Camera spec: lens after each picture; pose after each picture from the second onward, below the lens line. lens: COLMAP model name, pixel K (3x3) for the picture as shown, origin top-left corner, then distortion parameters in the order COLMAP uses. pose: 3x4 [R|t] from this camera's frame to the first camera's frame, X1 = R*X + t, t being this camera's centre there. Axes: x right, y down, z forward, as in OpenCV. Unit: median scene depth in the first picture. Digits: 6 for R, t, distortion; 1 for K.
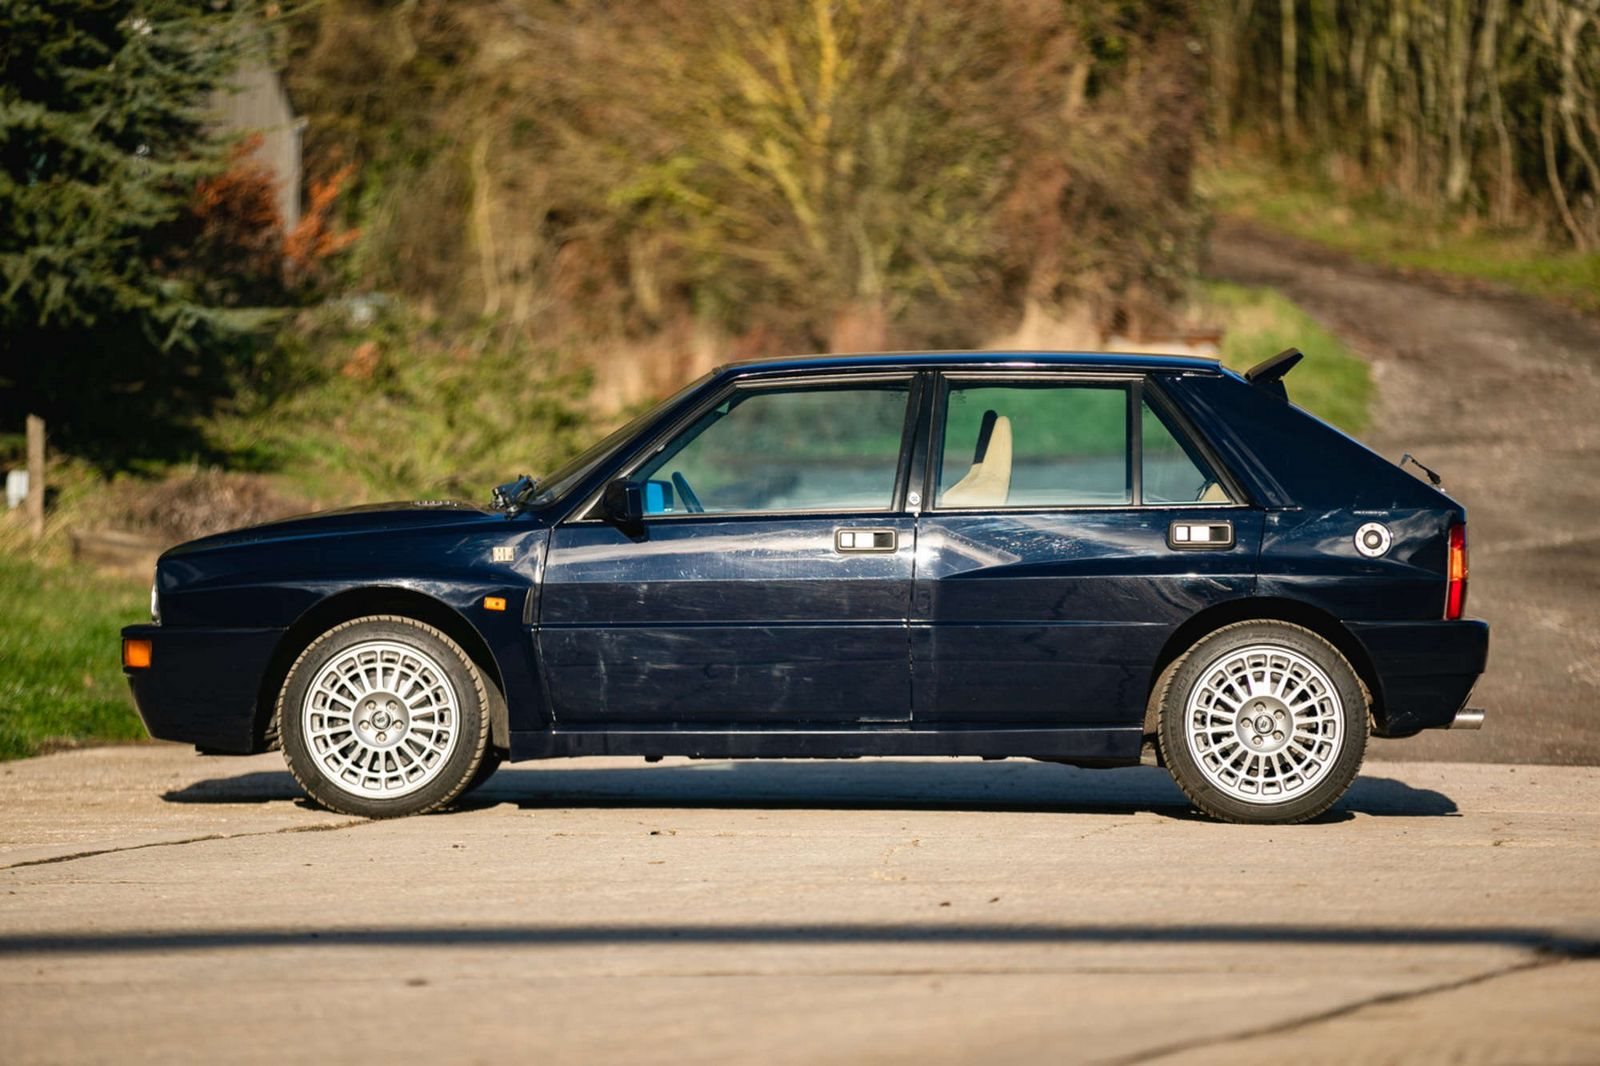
lens RADIAL K [[8959.9, 0, 800.0], [0, 8959.9, 533.0], [0, 0, 1]] dist [0.804036, 5.132180]
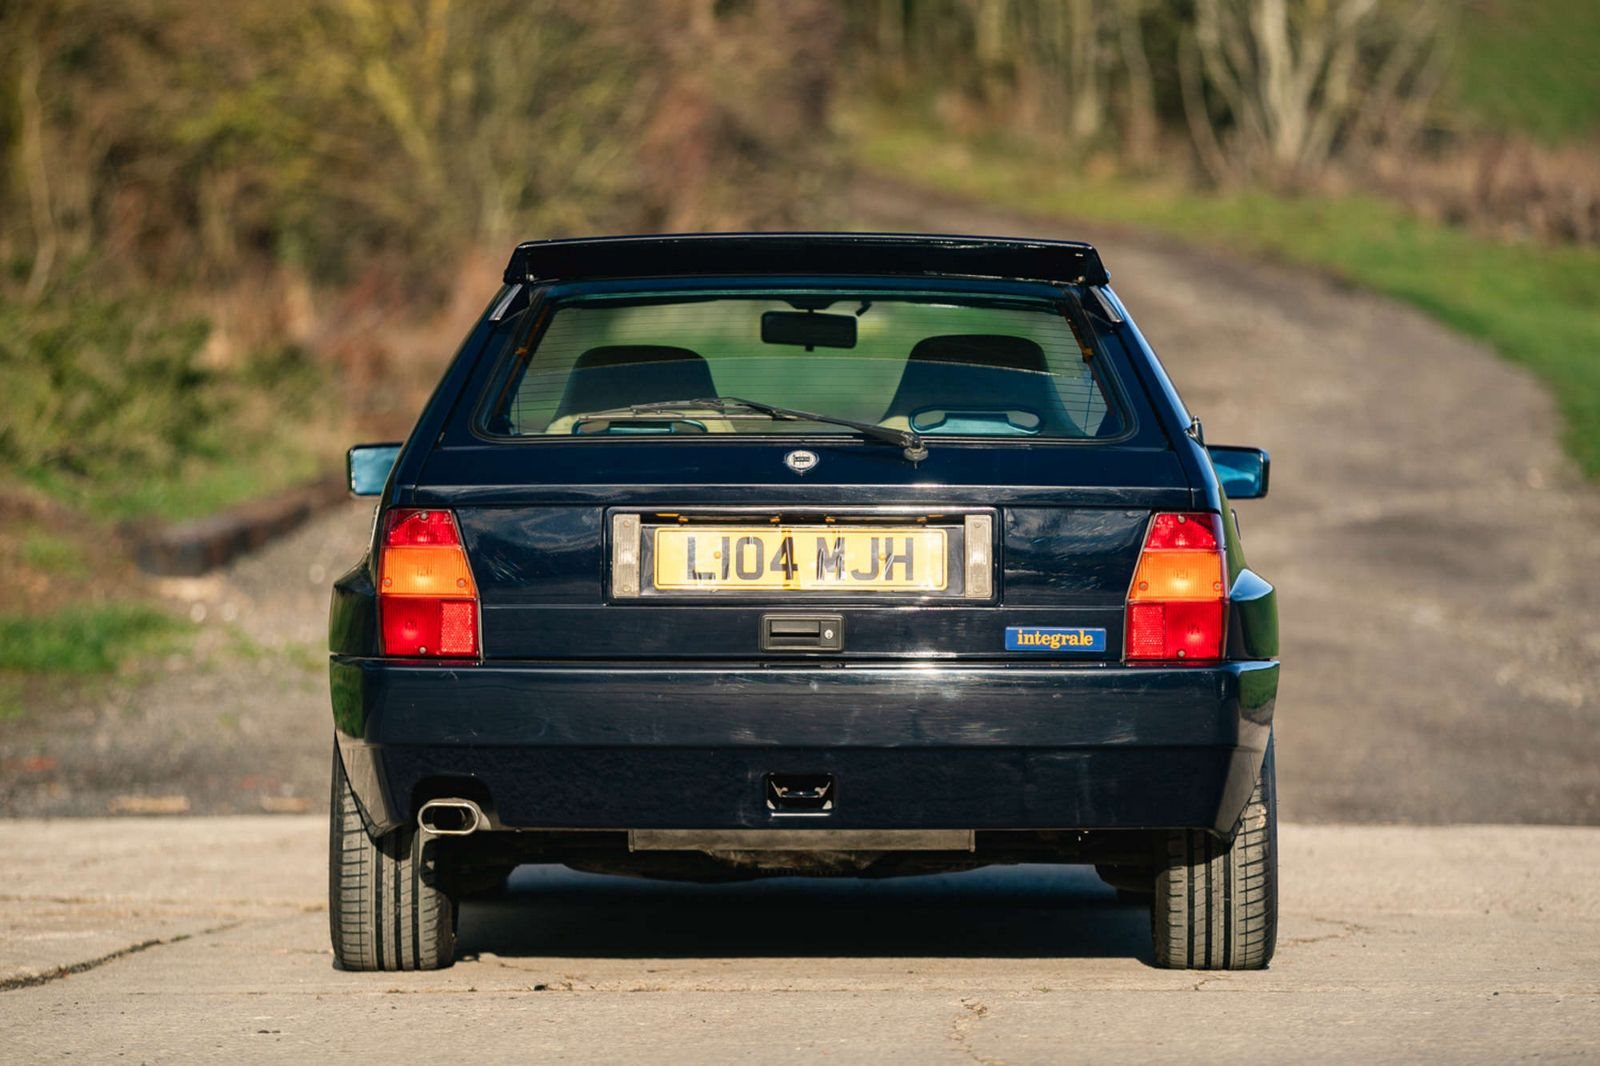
lens RADIAL K [[6613.9, 0, 800.0], [0, 6613.9, 533.0], [0, 0, 1]] dist [0.025196, 4.946902]
pose [[0.993425, -0.009575, 0.114088, -0.036032], [0.008741, 0.999931, 0.007808, -0.002452], [-0.114155, -0.006760, 0.993440, 0.353950]]
